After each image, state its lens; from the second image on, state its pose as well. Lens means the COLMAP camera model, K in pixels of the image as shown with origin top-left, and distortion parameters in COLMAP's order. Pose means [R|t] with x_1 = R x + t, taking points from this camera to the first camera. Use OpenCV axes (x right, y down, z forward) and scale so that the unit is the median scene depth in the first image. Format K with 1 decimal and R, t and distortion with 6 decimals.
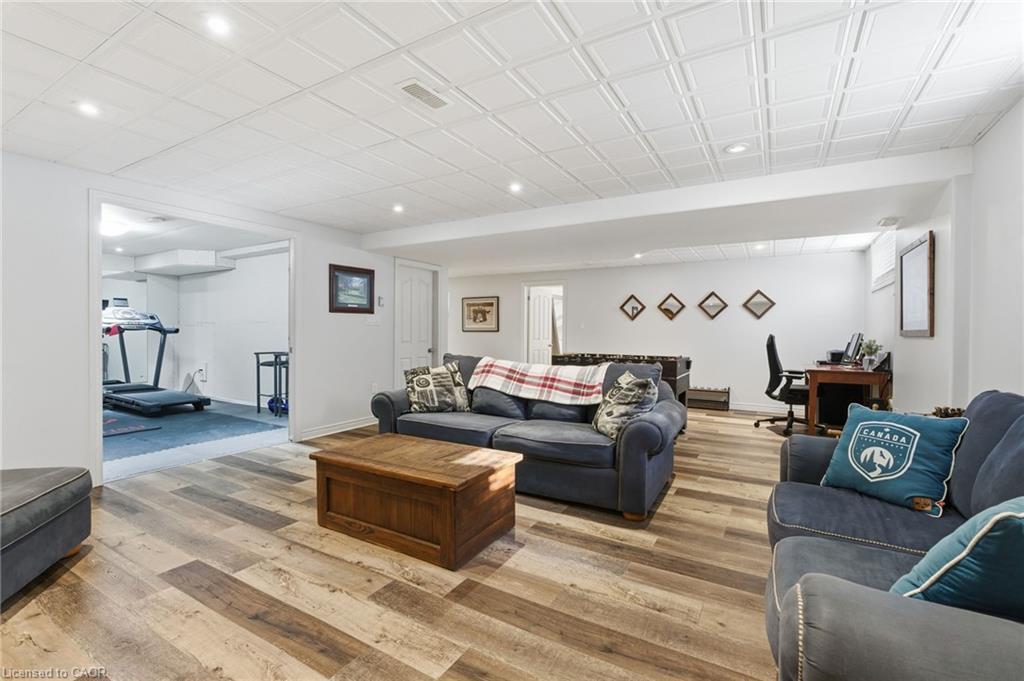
lens RADIAL K [[449.1, 0, 512.2], [0, 449.1, 334.9], [0, 0, 1]] dist [-0.009664, 0.000294]
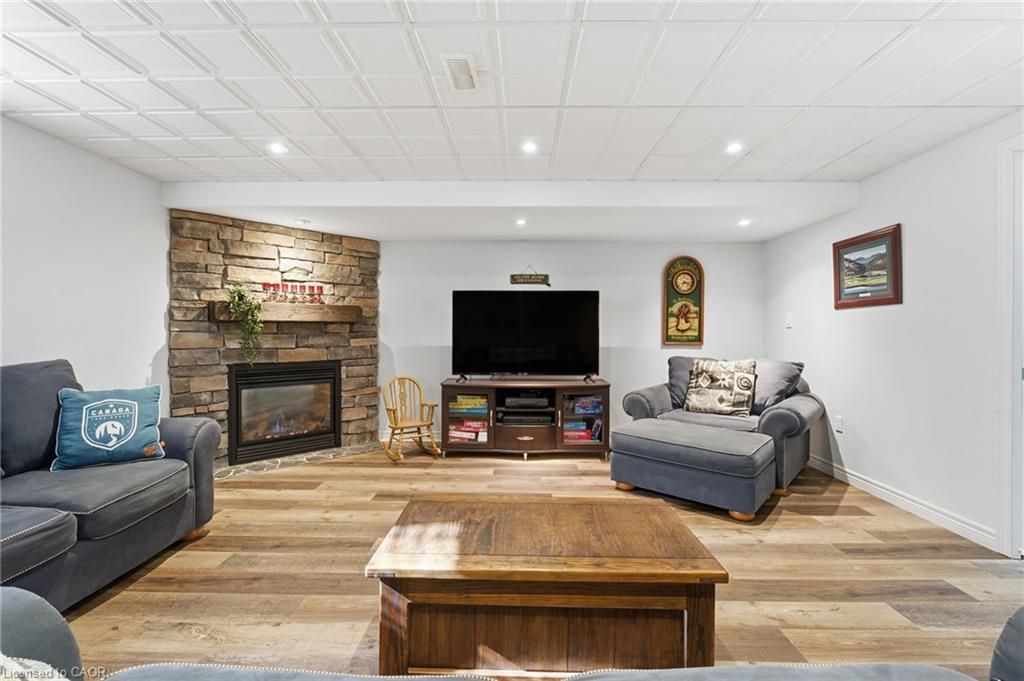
lens RADIAL K [[449.1, 0, 512.2], [0, 449.1, 334.9], [0, 0, 1]] dist [-0.009664, 0.000294]
pose [[-0.871020, -0.004038, -0.491232, 0.137794], [-0.010370, 0.999895, 0.010167, -0.012254], [0.491139, 0.013950, -0.870970, 1.642248]]
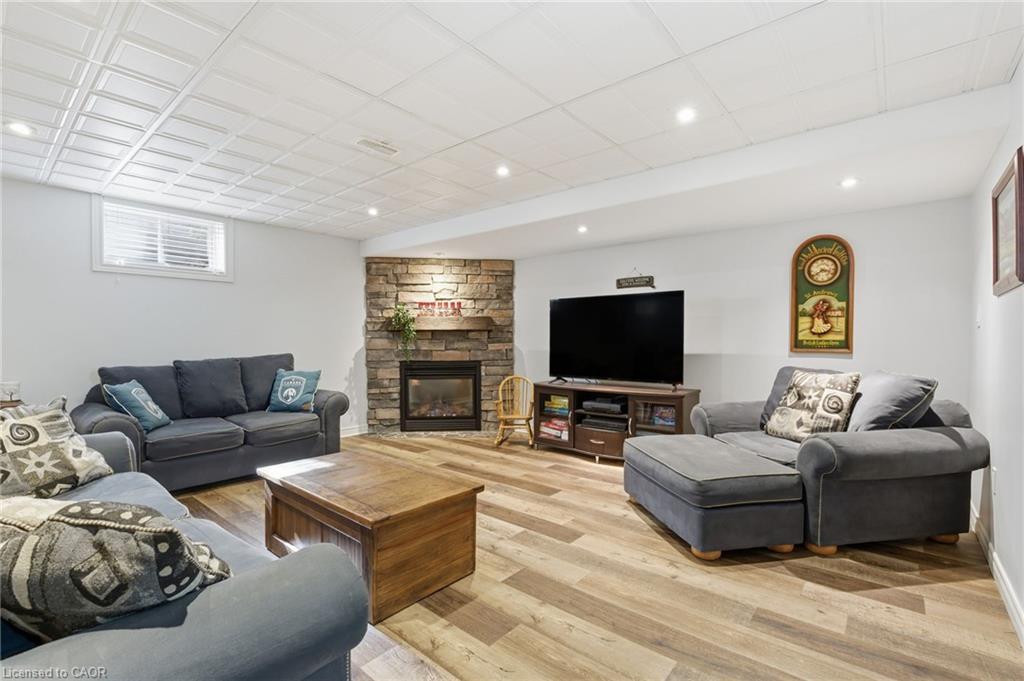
lens RADIAL K [[459.7, 0, 516.1], [0, 459.7, 353.5], [0, 0, 1]] dist [-0.008316, 0.000224]
pose [[-0.986850, -0.008855, 0.161395, -0.697525], [-0.002846, 0.999295, 0.037425, -0.007722], [-0.161613, 0.036474, -0.986180, 1.961802]]
